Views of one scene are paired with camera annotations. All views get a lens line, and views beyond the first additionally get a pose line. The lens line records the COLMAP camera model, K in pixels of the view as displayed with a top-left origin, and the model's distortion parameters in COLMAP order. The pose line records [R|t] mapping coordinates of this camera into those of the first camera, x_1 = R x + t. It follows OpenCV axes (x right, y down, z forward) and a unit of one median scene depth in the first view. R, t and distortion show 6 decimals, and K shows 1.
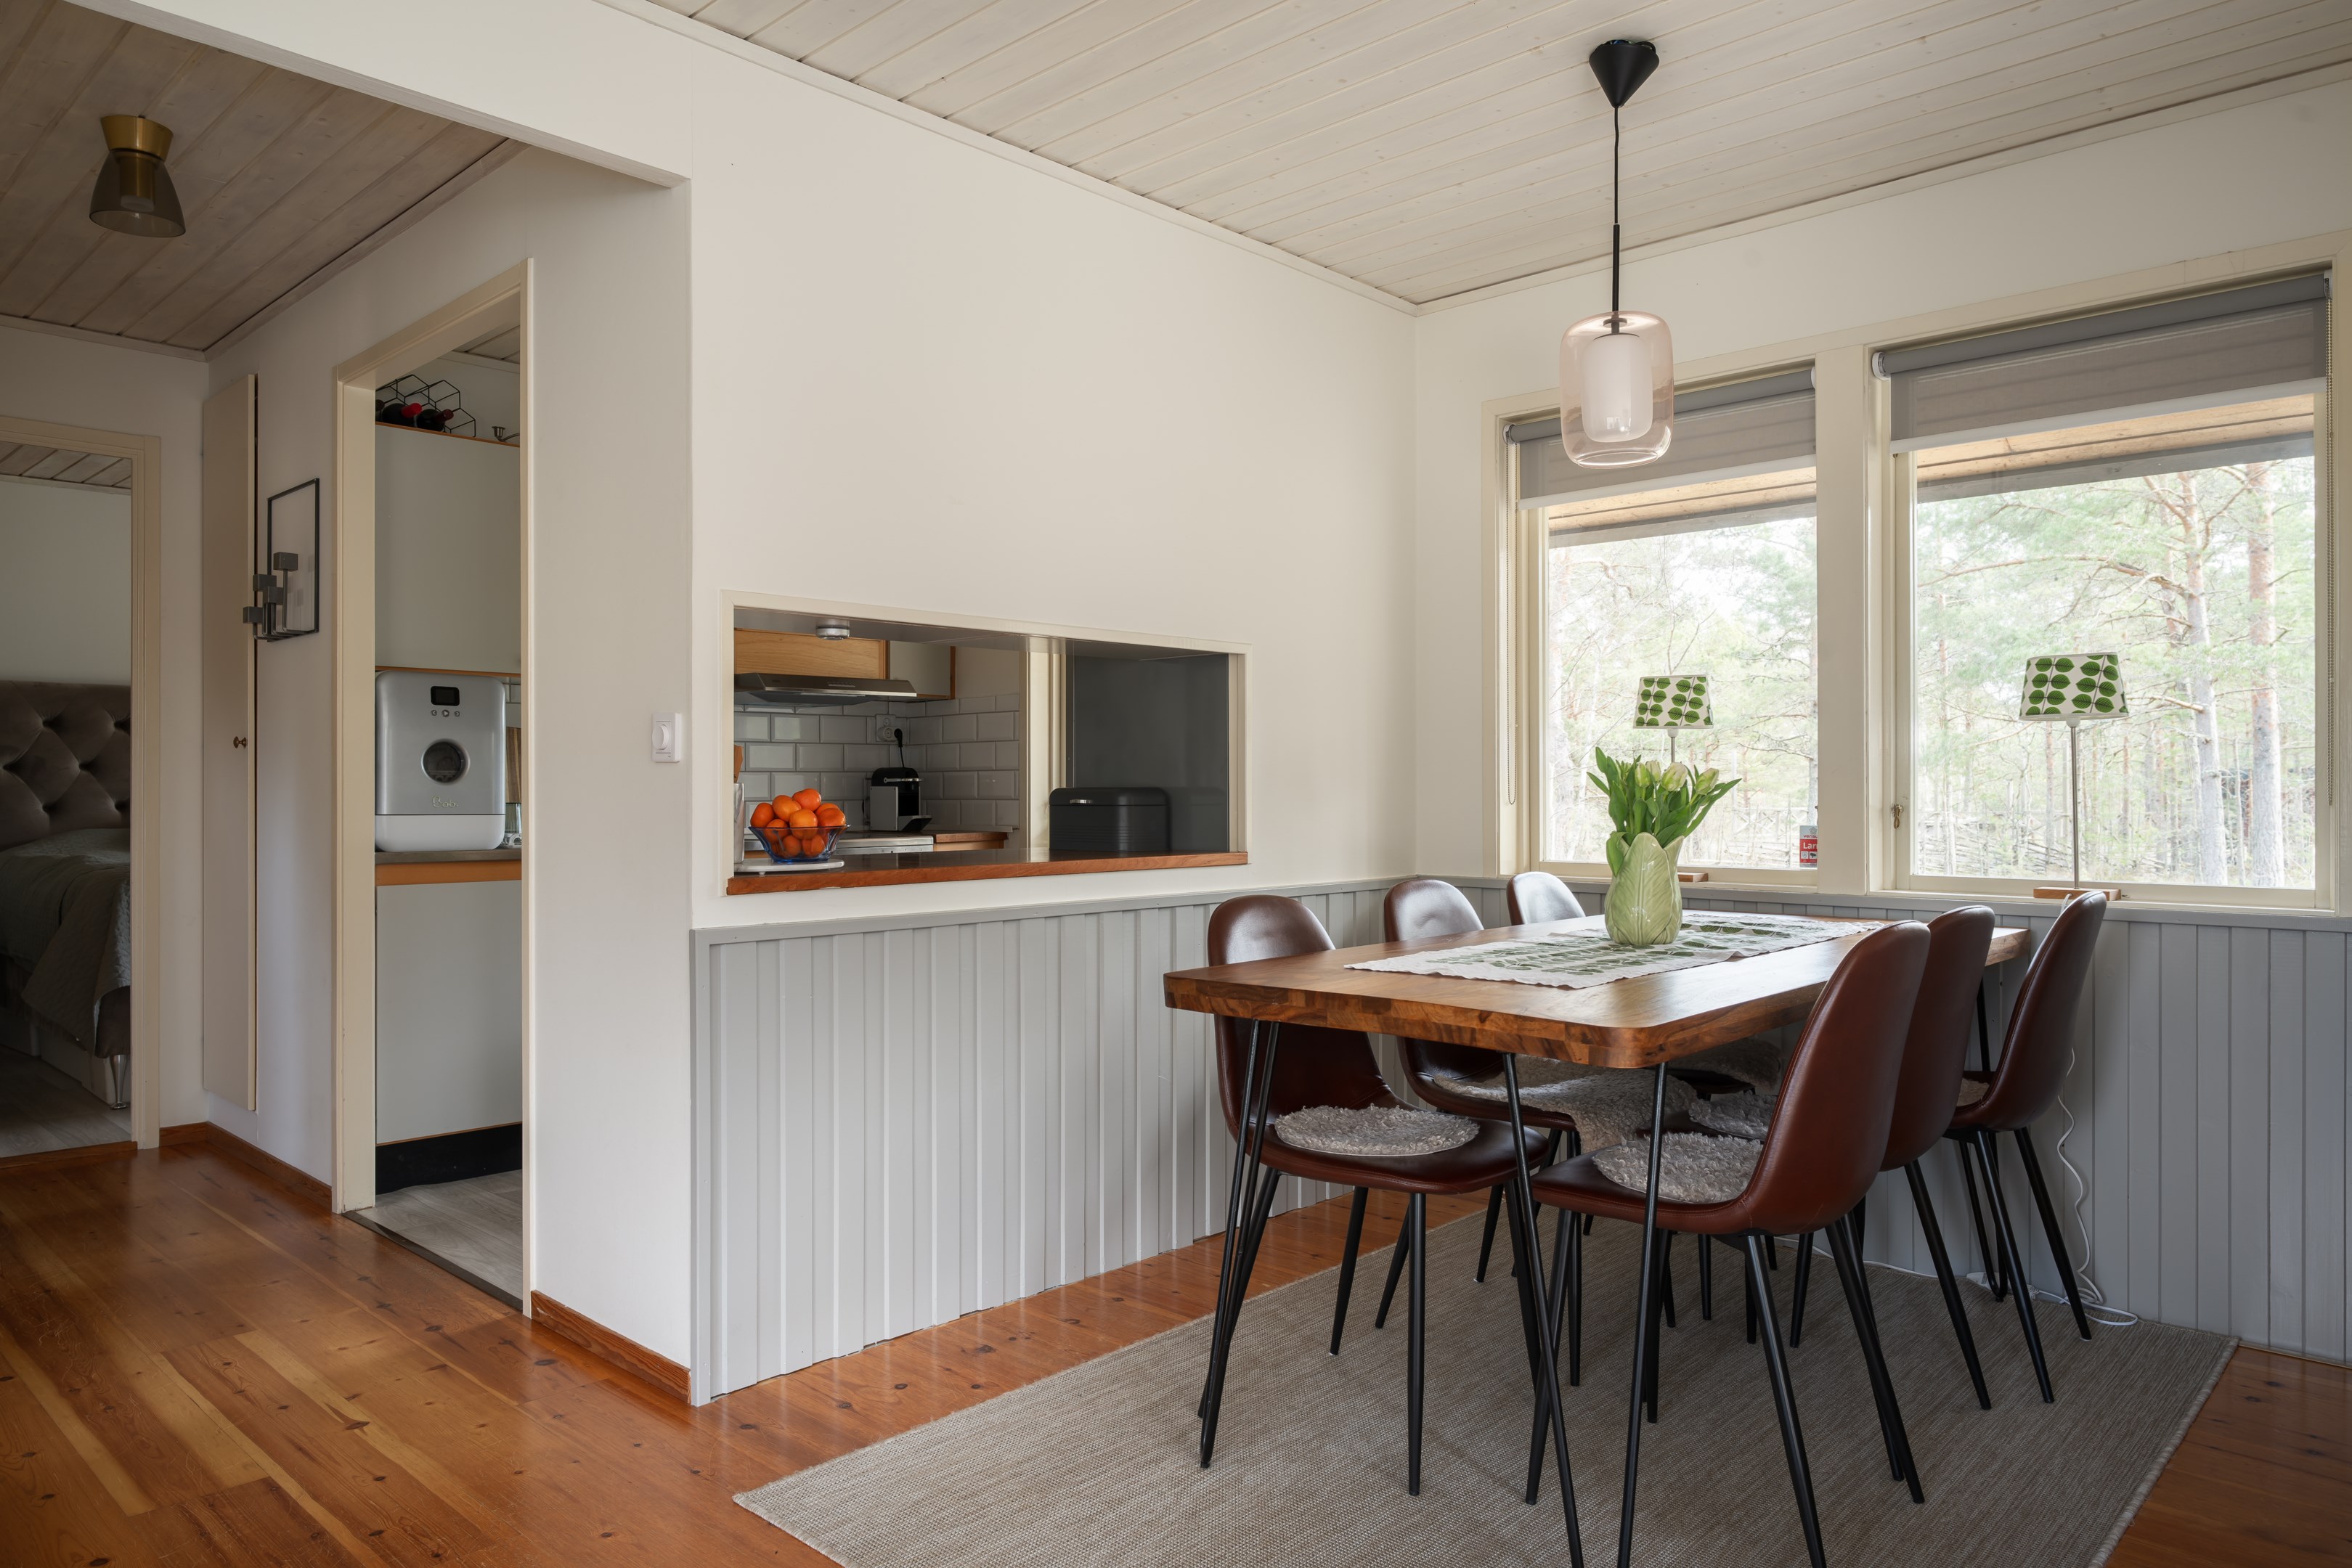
lens RADIAL K [[1526.0, 0, 1174.0], [0, 1526.0, 788.2], [0, 0, 1]] dist [-0.003322, -0.001779]
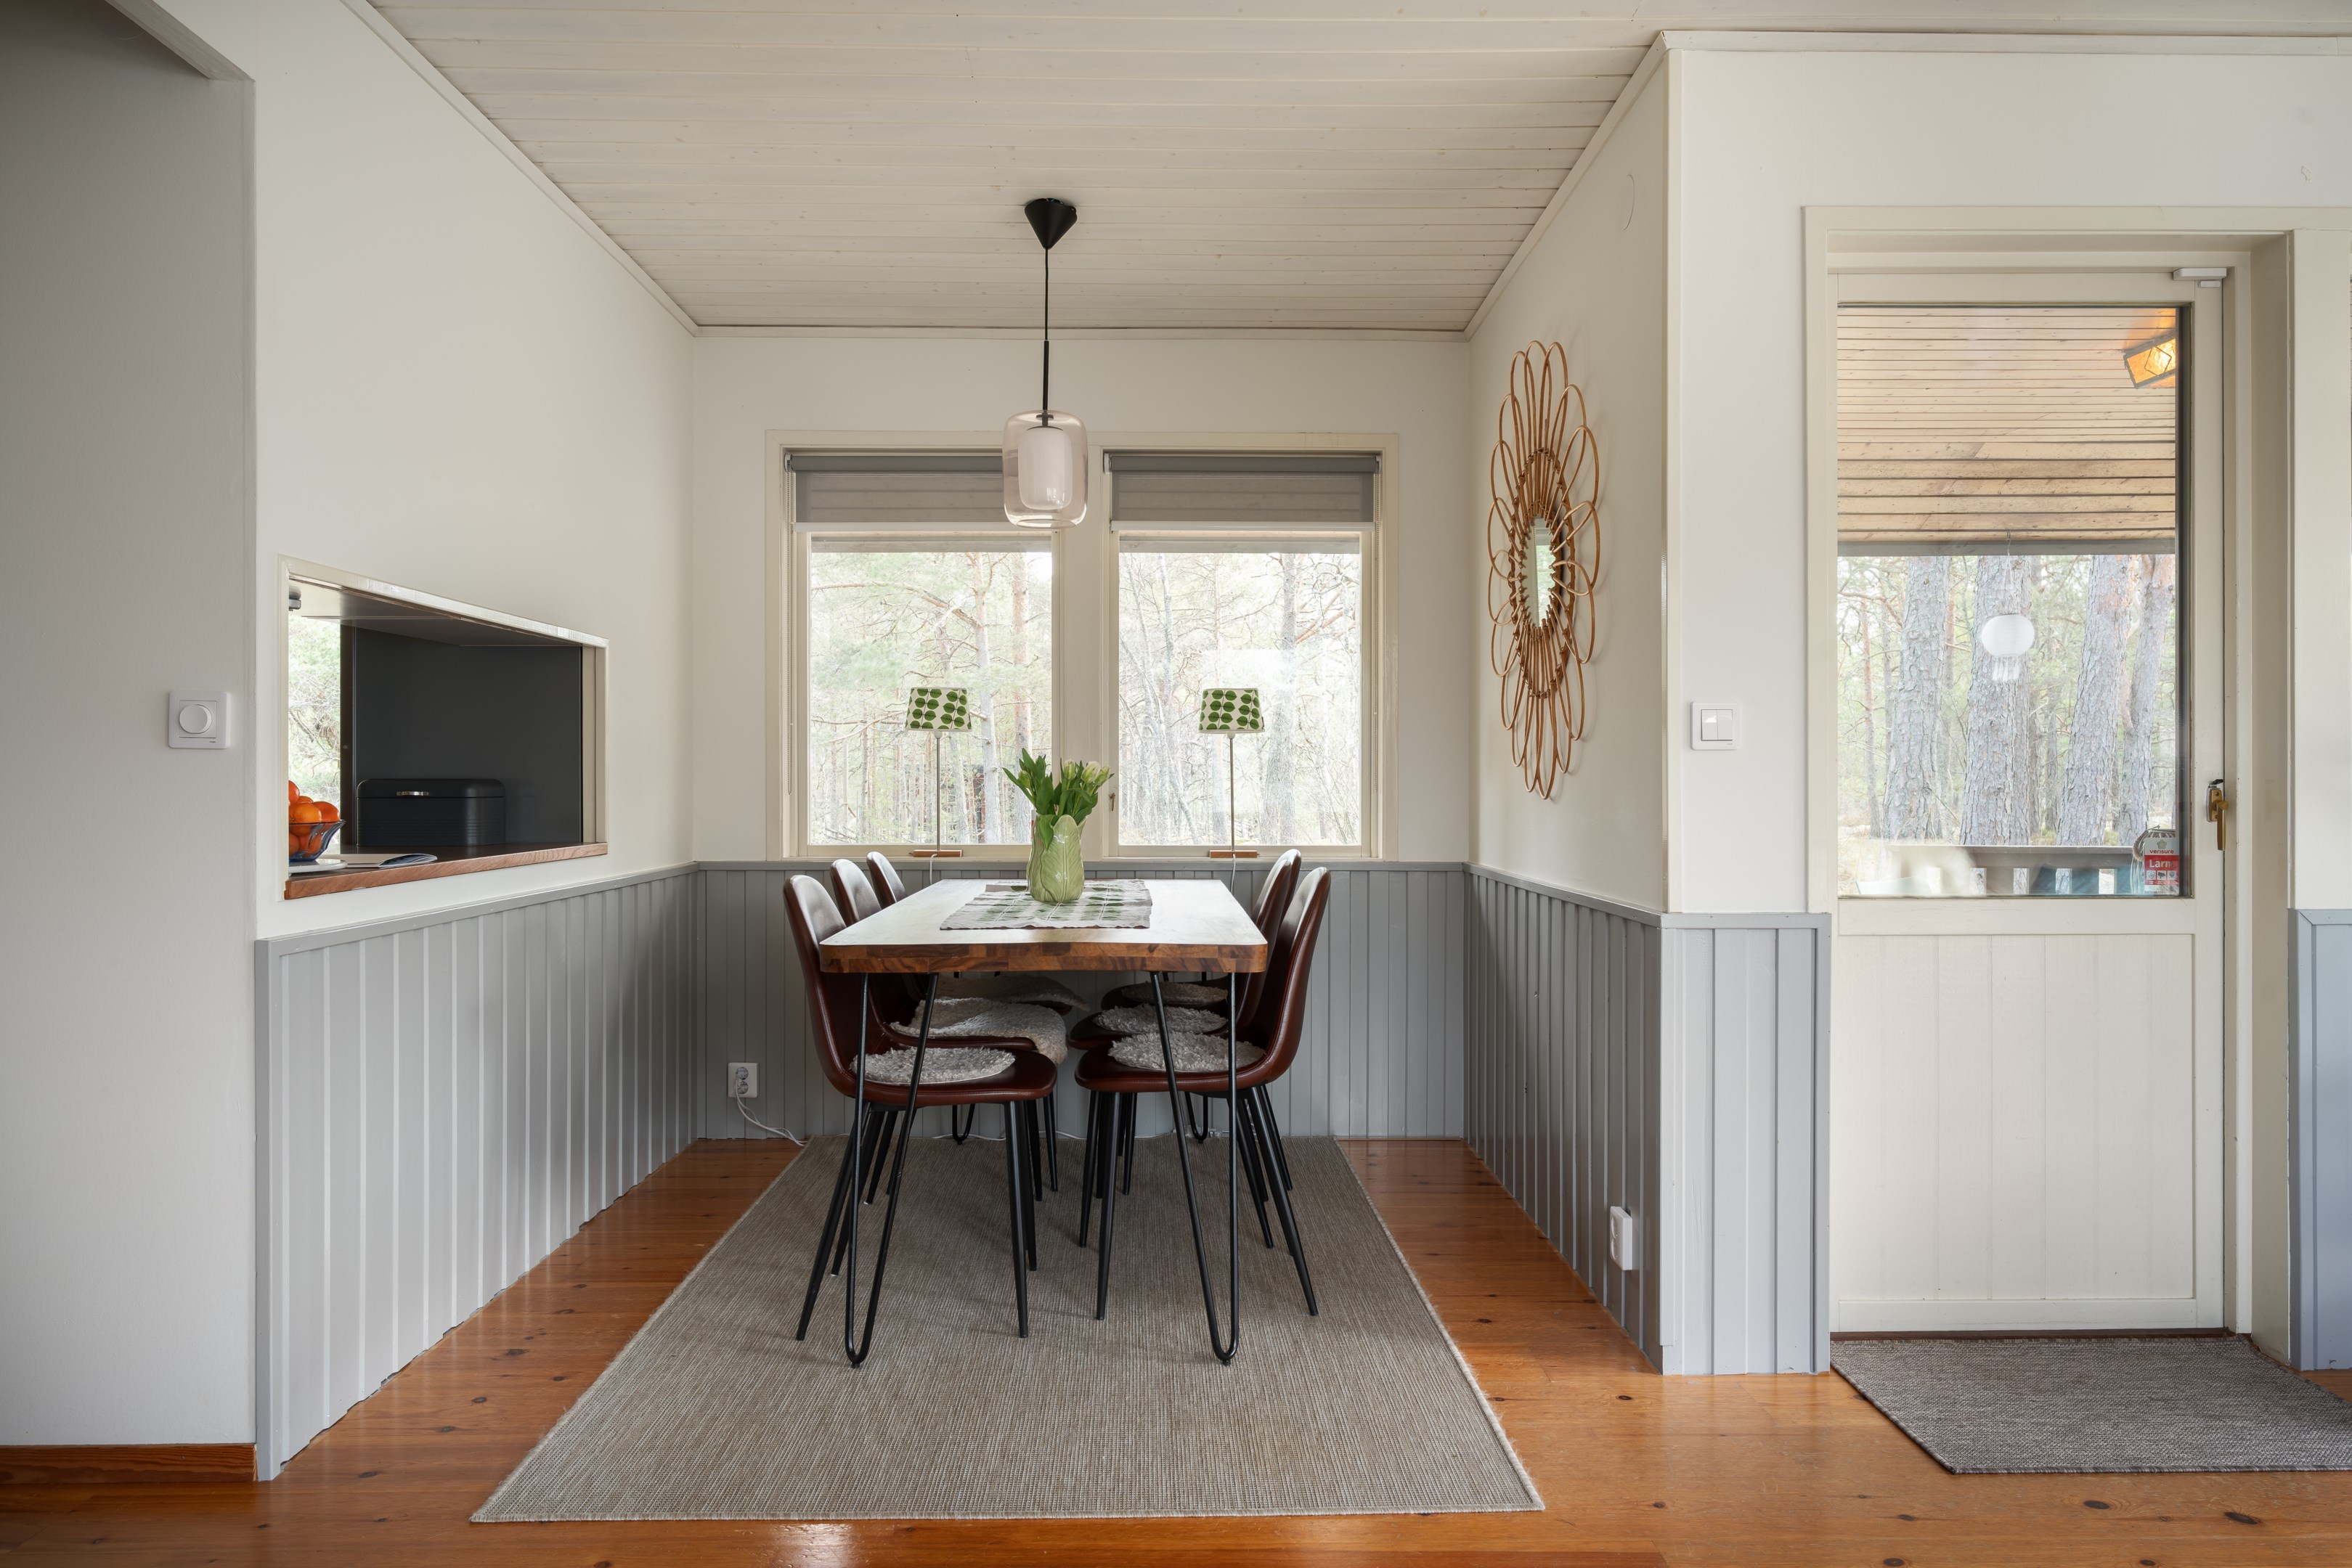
lens RADIAL K [[1526.0, 0, 1174.0], [0, 1526.0, 788.2], [0, 0, 1]] dist [-0.003322, -0.001779]
pose [[0.714401, -0.001914, 0.699734, -0.487506], [-0.002184, 0.999985, 0.004966, -0.000245], [-0.699734, -0.005076, 0.714386, 0.006095]]
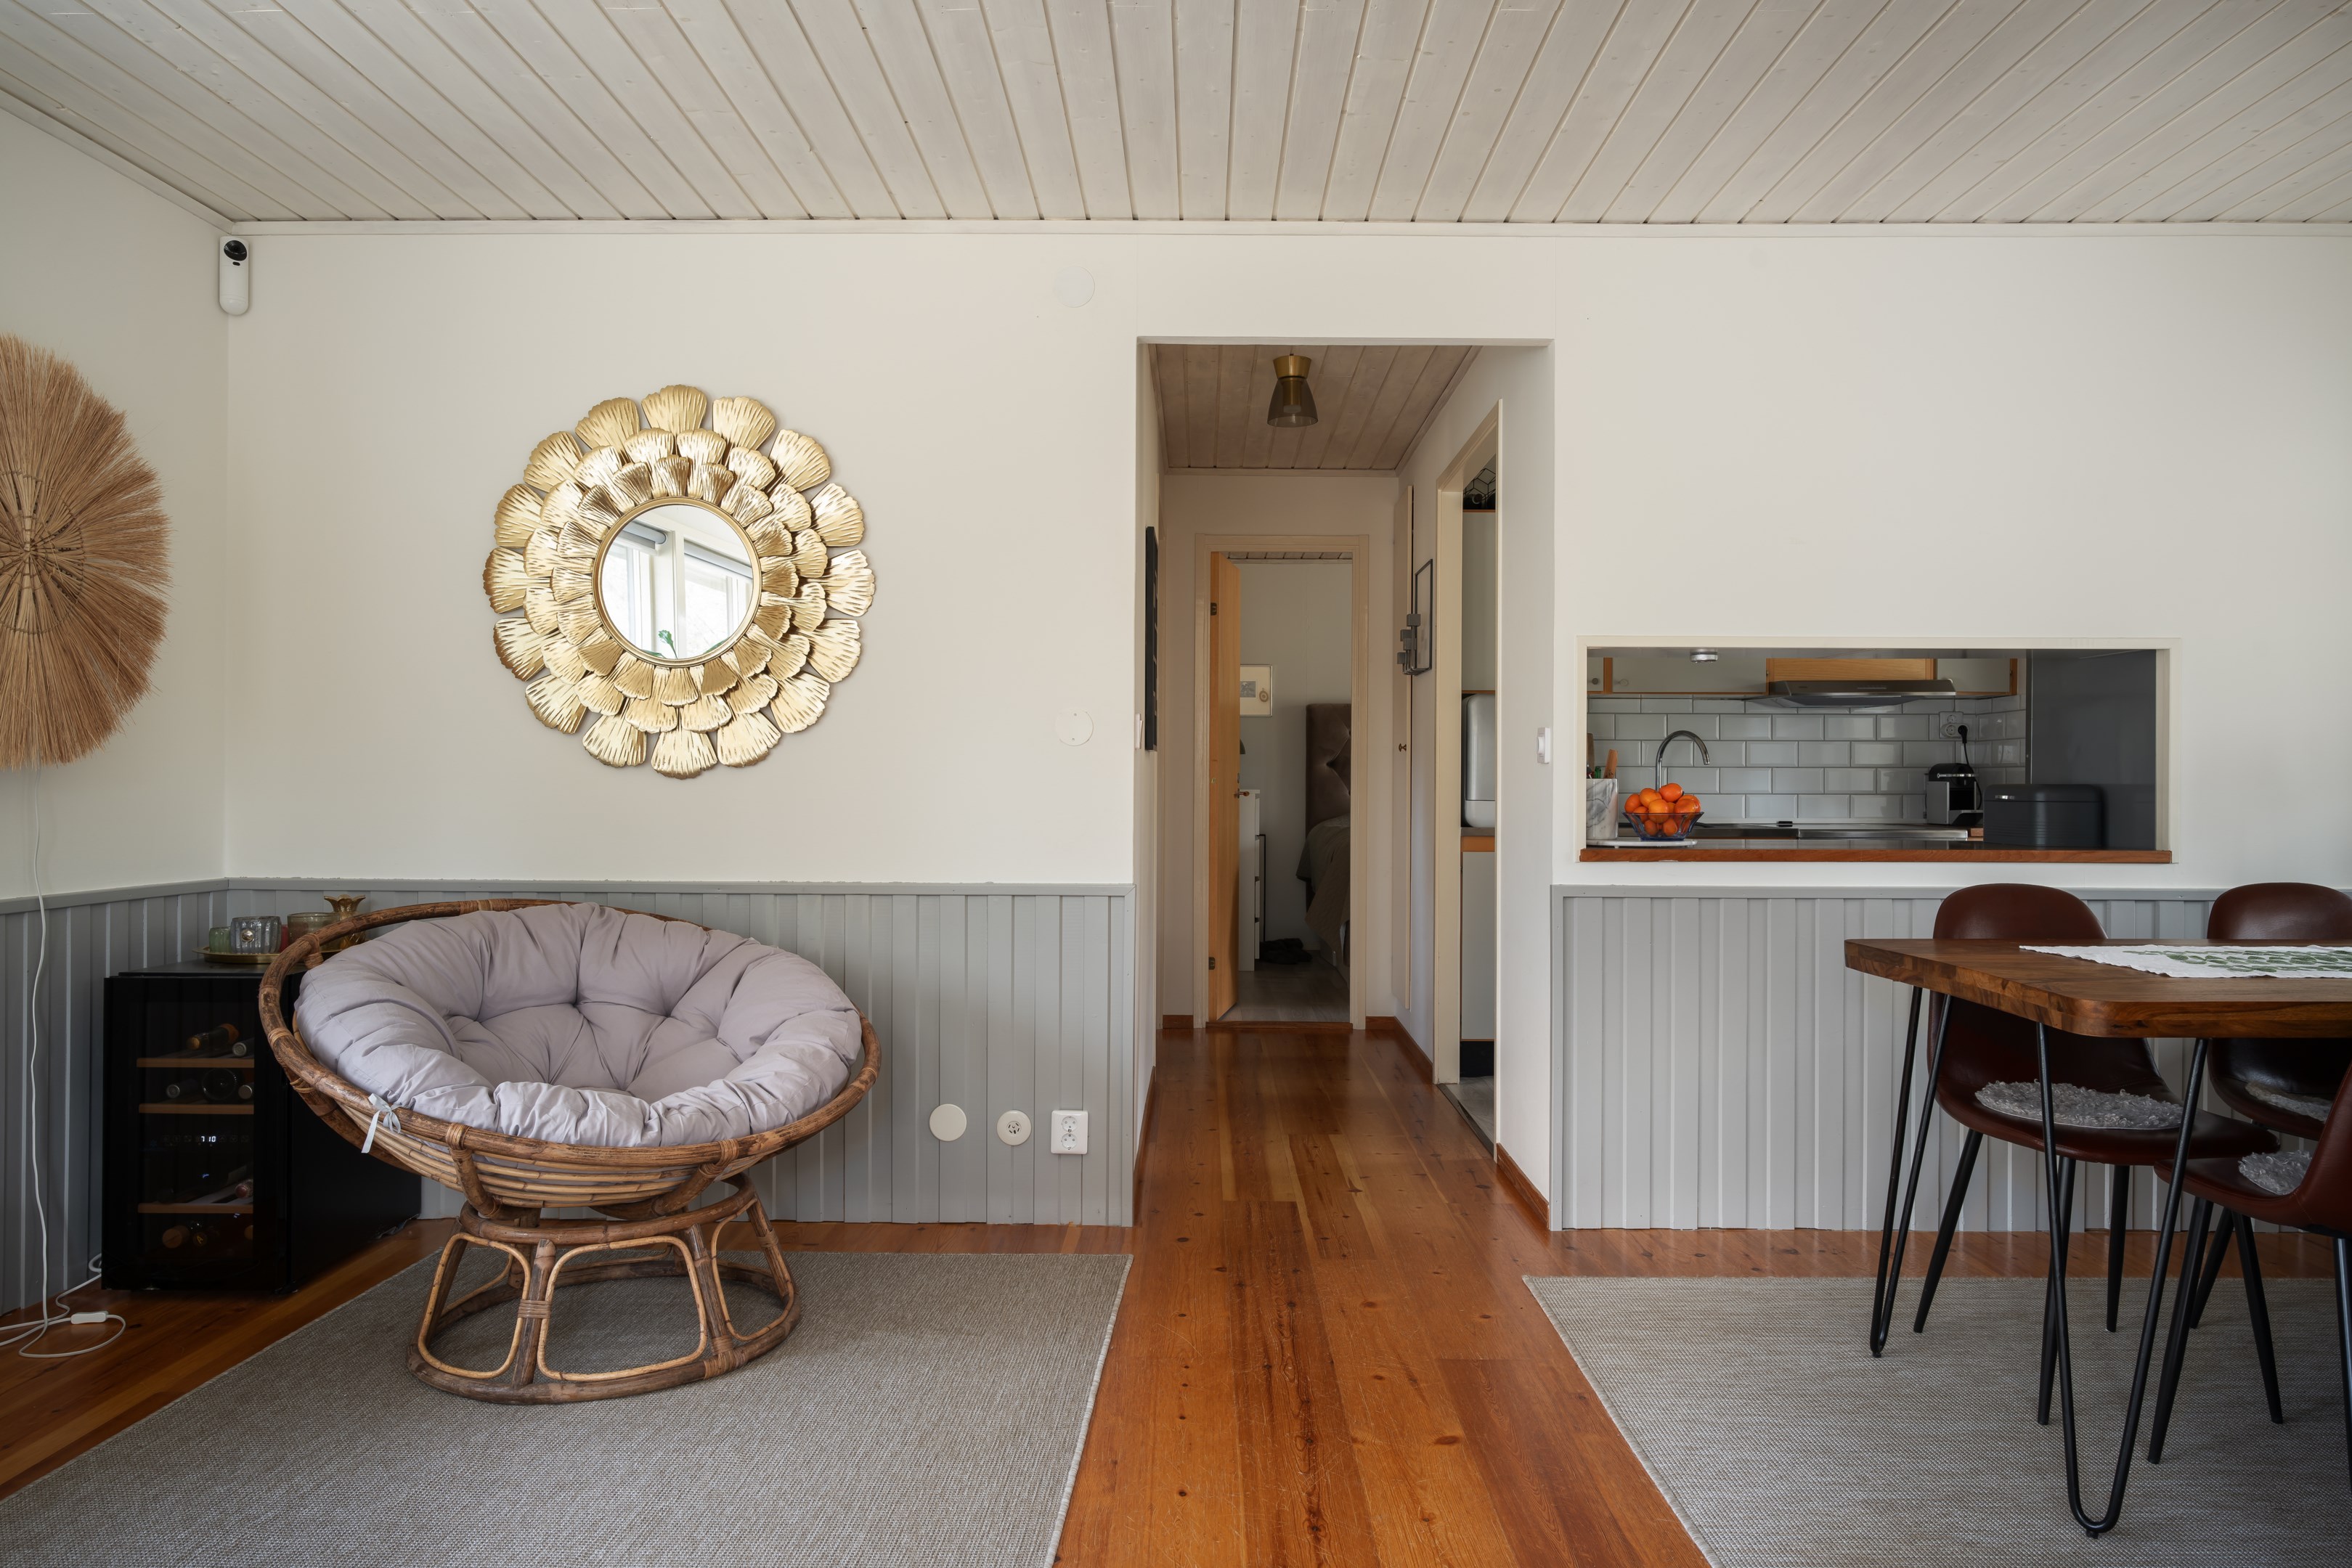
lens RADIAL K [[1526.0, 0, 1174.0], [0, 1526.0, 788.2], [0, 0, 1]] dist [-0.003322, -0.001779]
pose [[0.676656, 0.008856, -0.736246, 0.412506], [-0.005130, 0.999960, 0.007314, -0.002713], [0.736282, -0.001172, 0.676674, -0.162740]]
